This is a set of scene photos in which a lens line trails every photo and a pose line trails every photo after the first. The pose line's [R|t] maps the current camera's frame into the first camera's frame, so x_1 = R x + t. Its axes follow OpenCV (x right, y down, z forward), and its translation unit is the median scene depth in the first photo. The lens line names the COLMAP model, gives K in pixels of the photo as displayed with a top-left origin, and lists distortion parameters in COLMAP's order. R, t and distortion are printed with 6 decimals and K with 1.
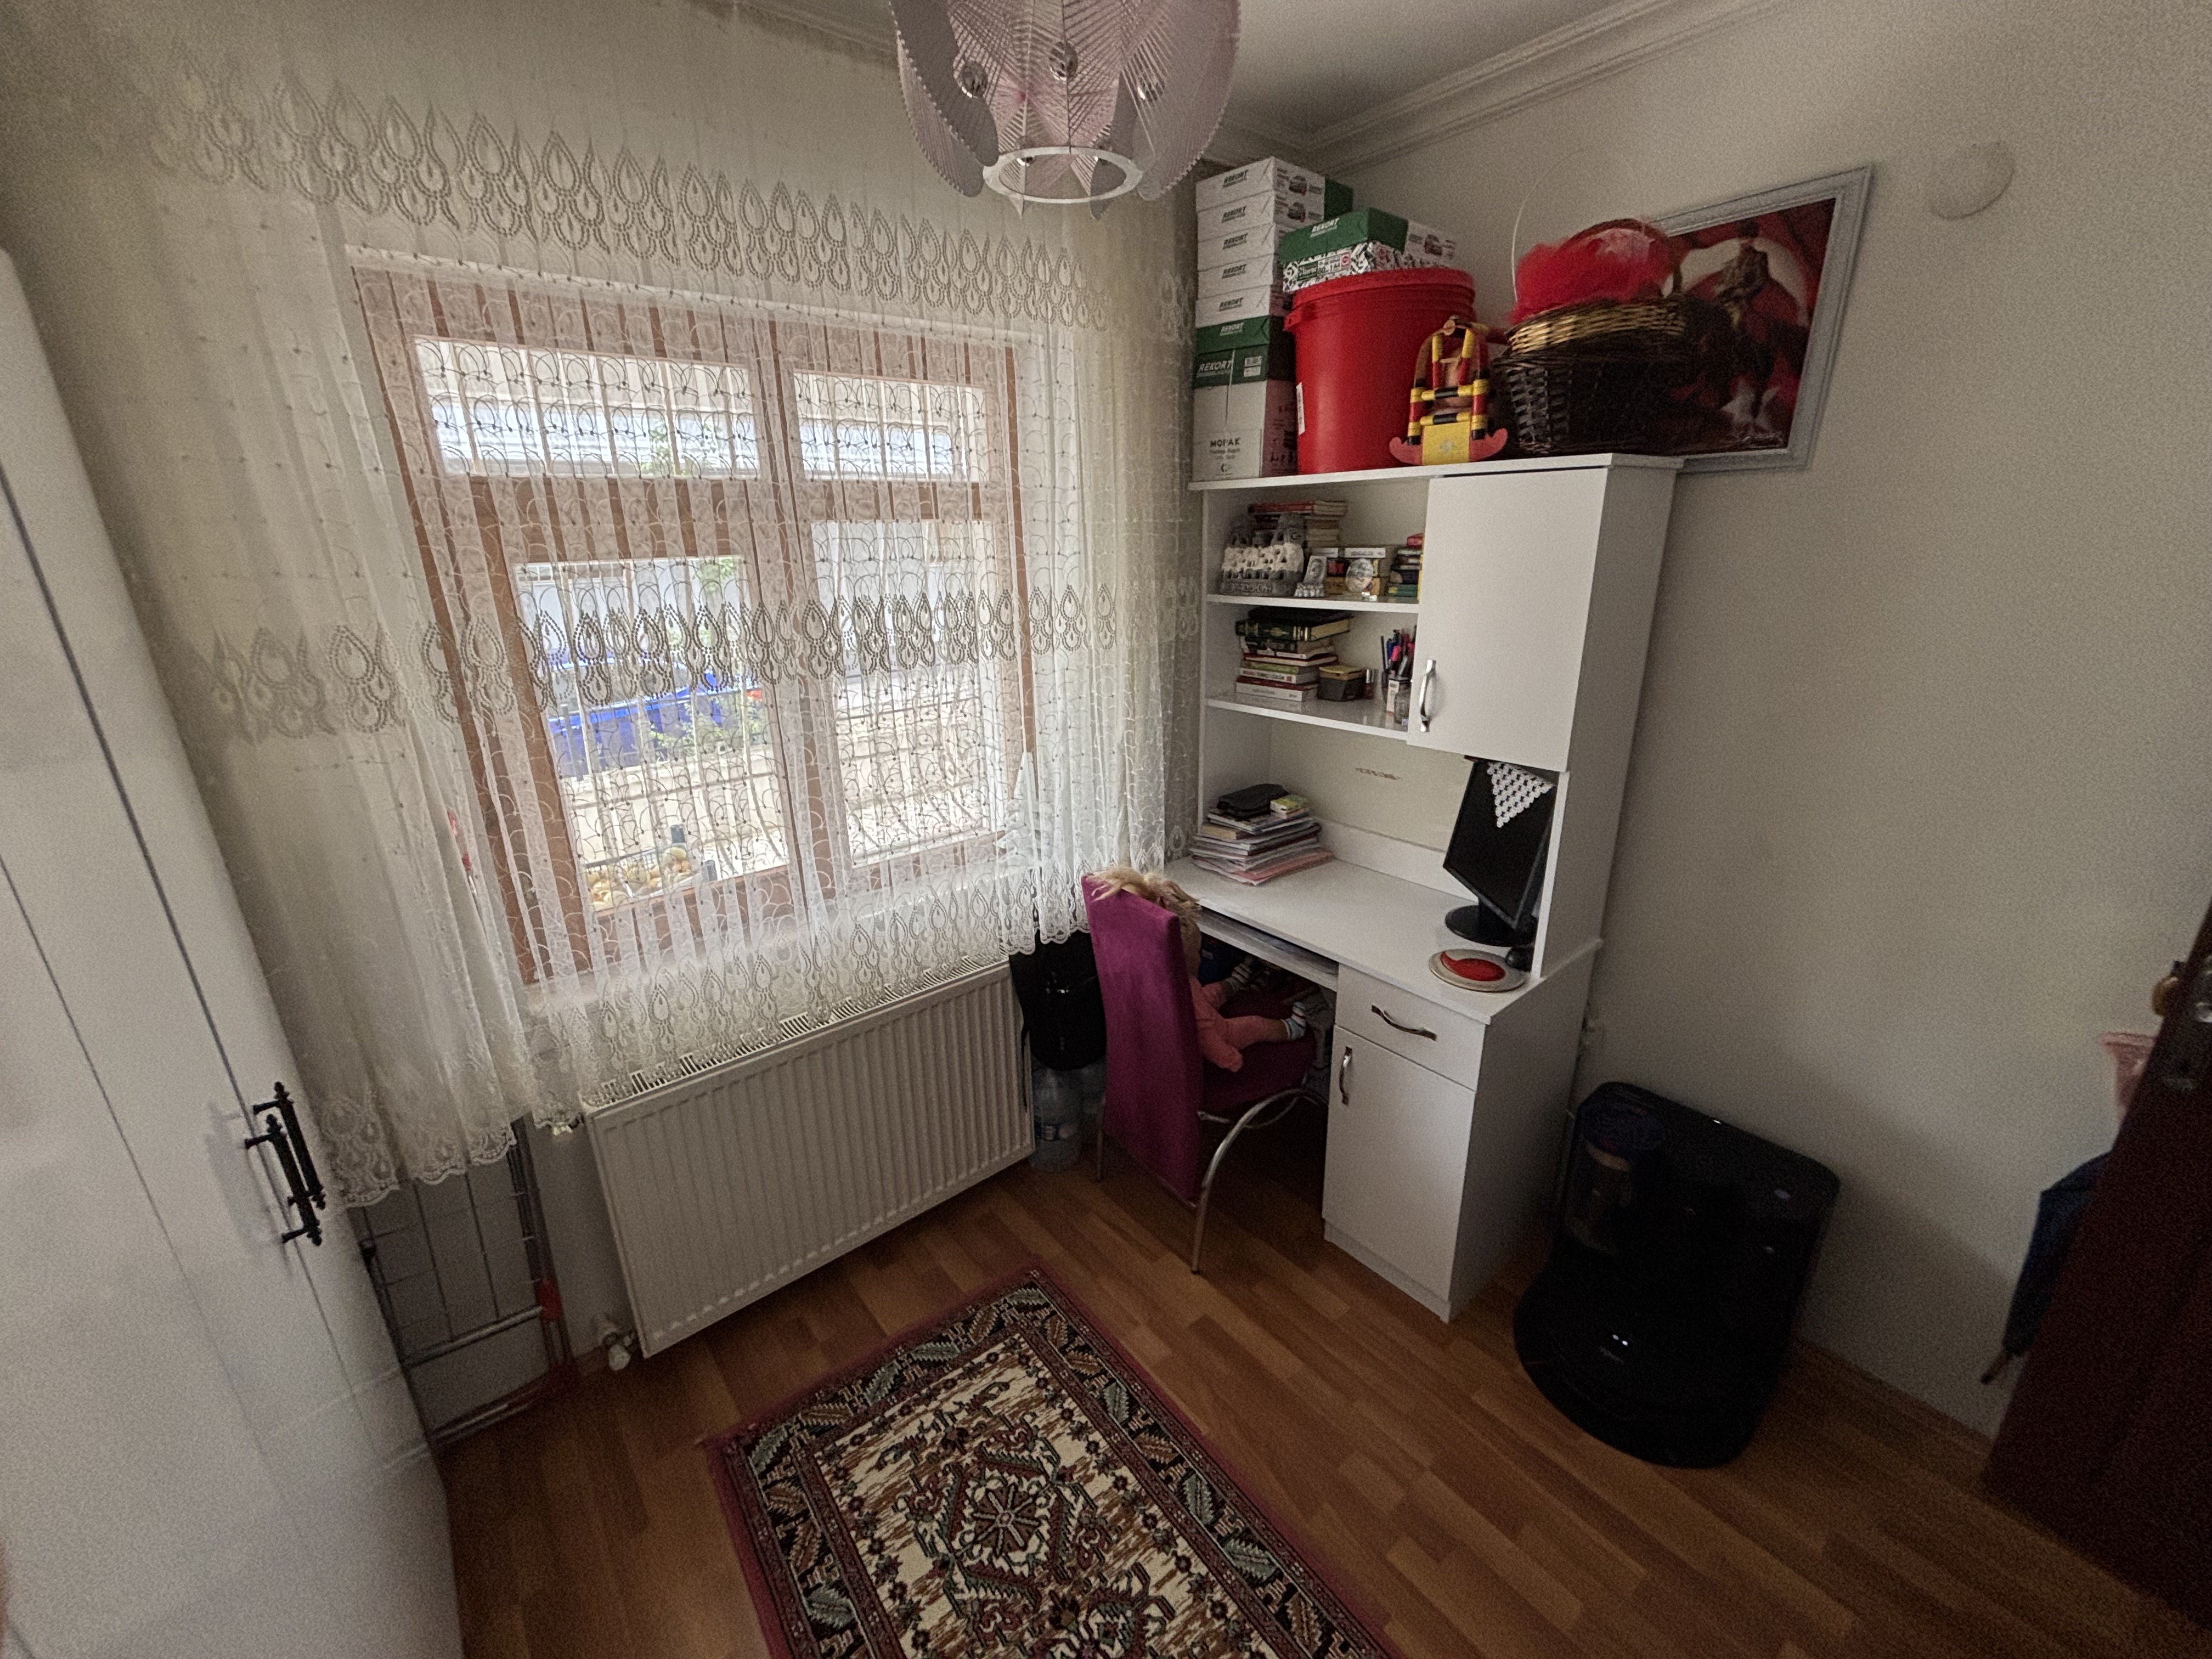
lens RADIAL K [[893.0, 0, 1114.6], [0, 893.0, 829.7], [0, 0, 1]] dist [-0.000443, 0.009813]
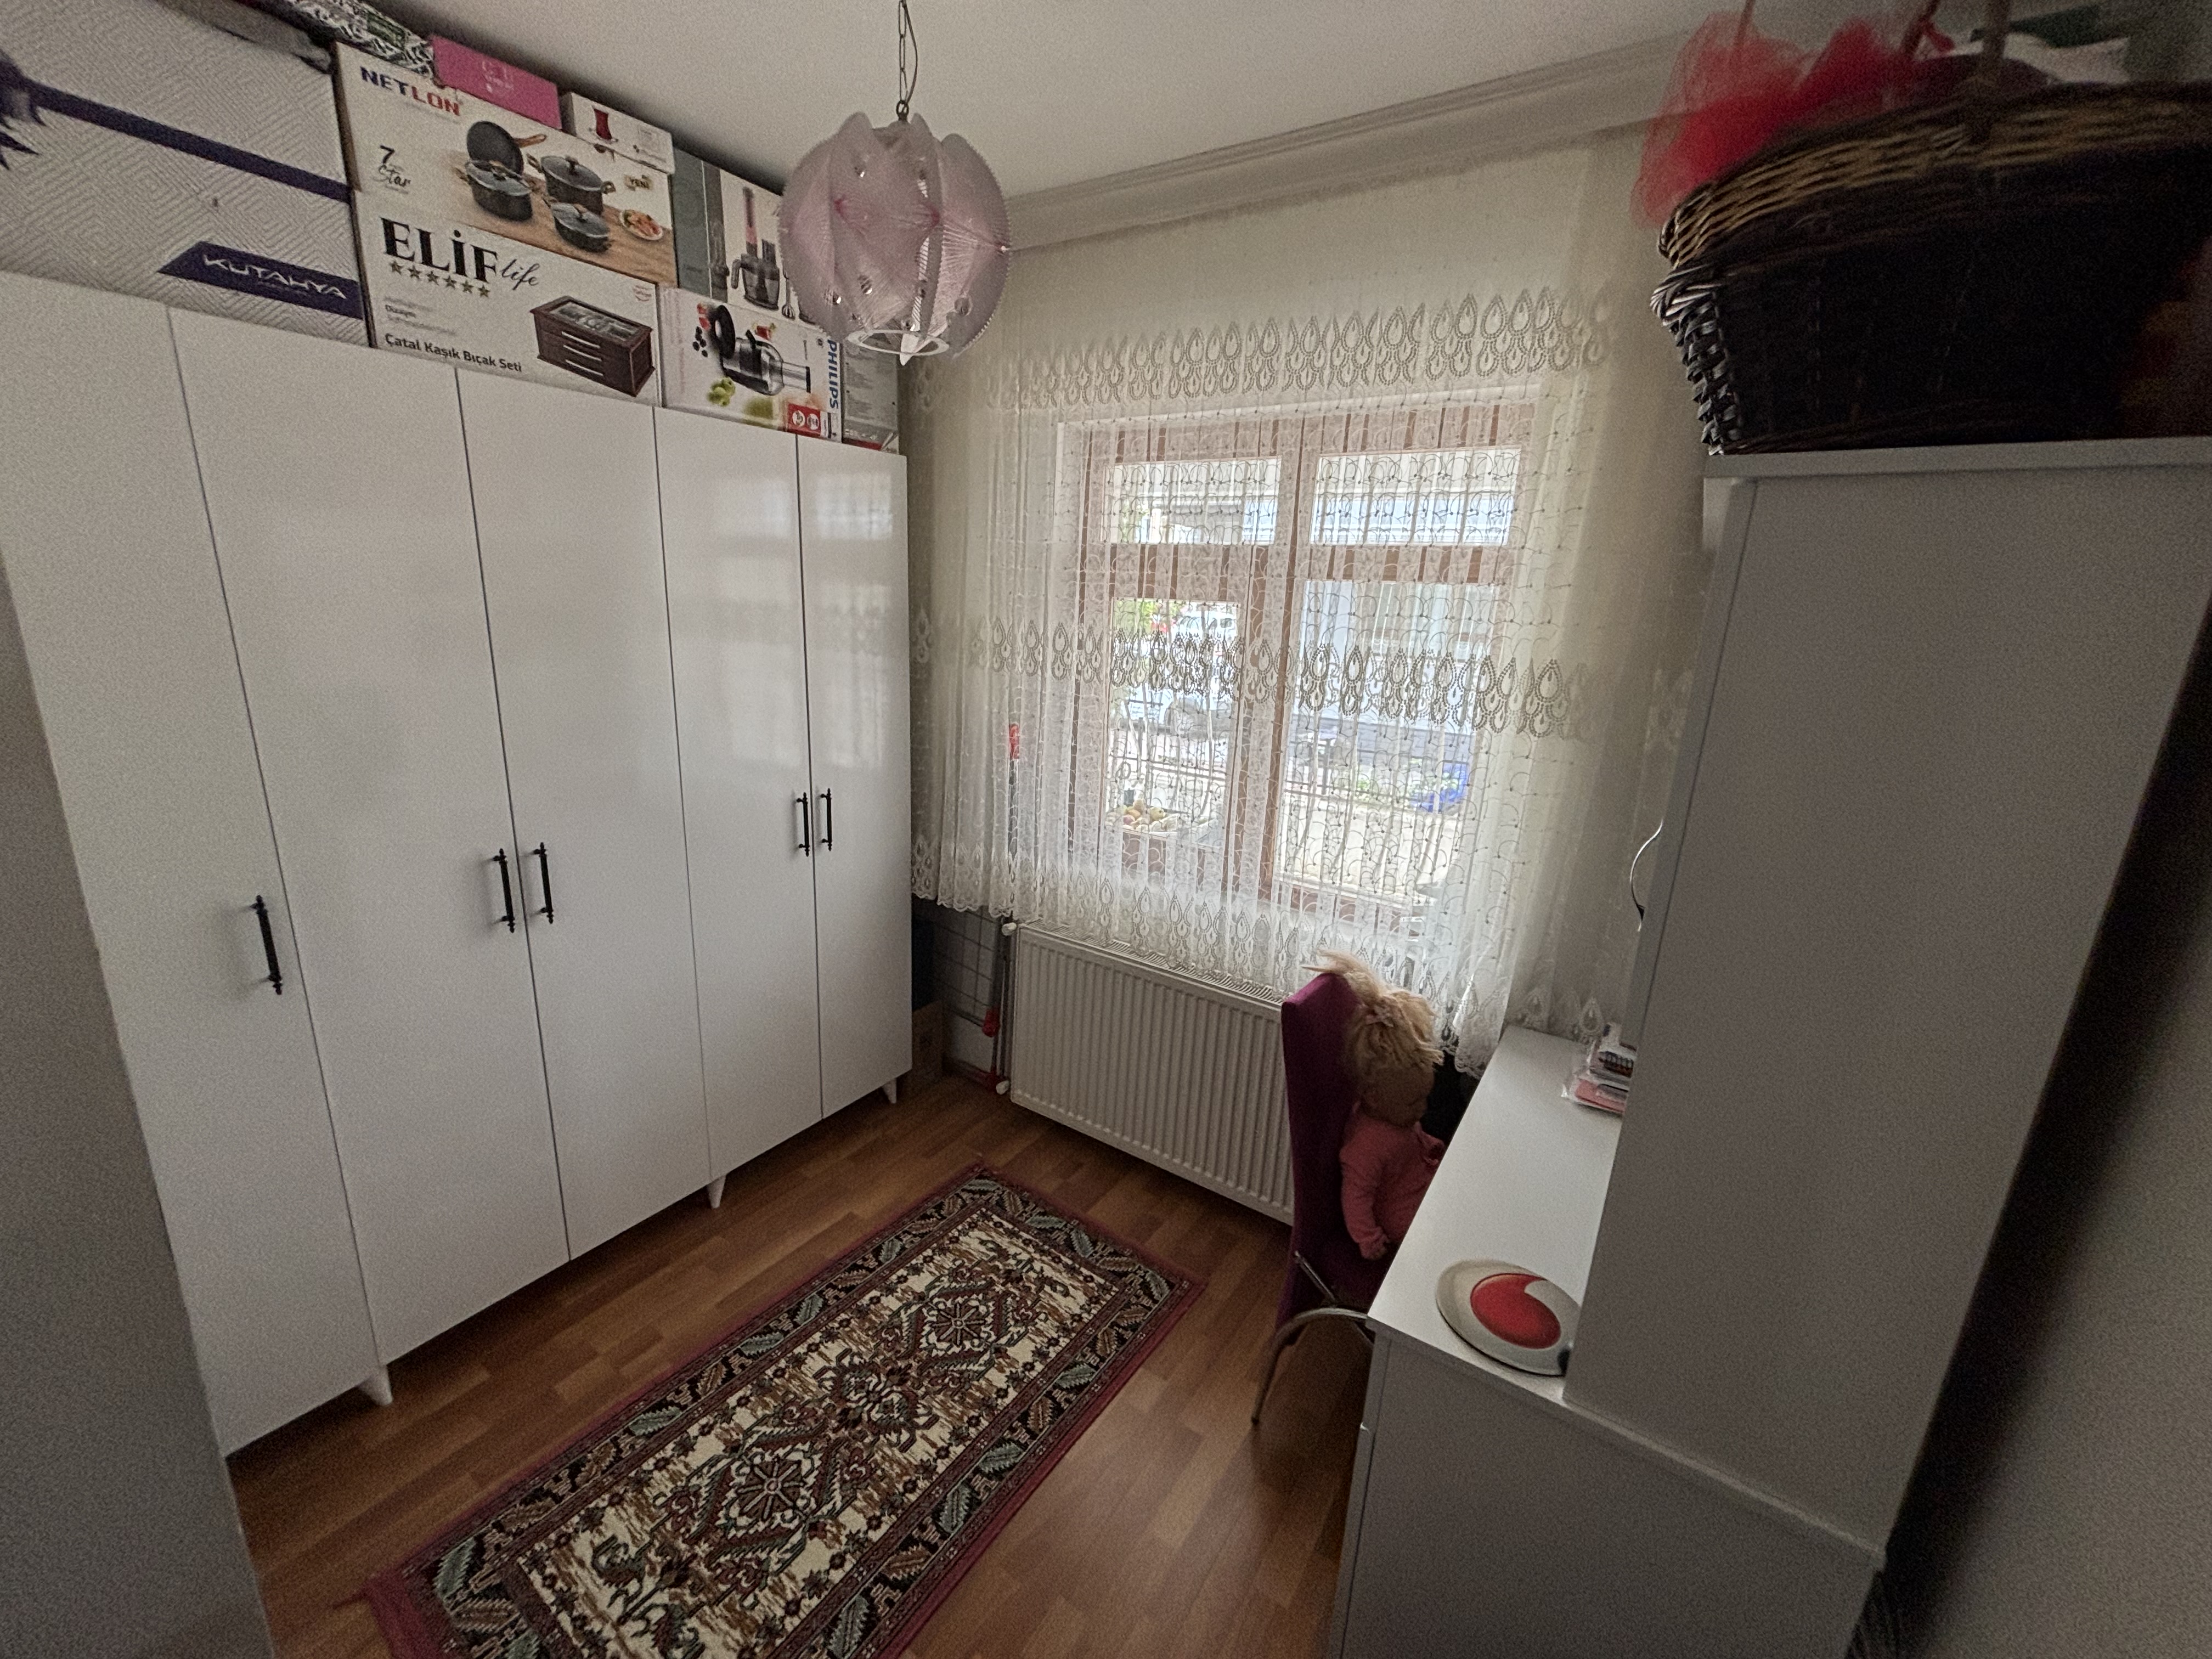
lens RADIAL K [[893.7, 0, 1097.1], [0, 893.7, 825.7], [0, 0, 1]] dist [-0.004202, 0.006716]
pose [[0.294744, 0.281578, -0.913148, 0.900636], [-0.351740, 0.920476, 0.170303, -0.181301], [0.888485, 0.270995, 0.370347, 0.496706]]
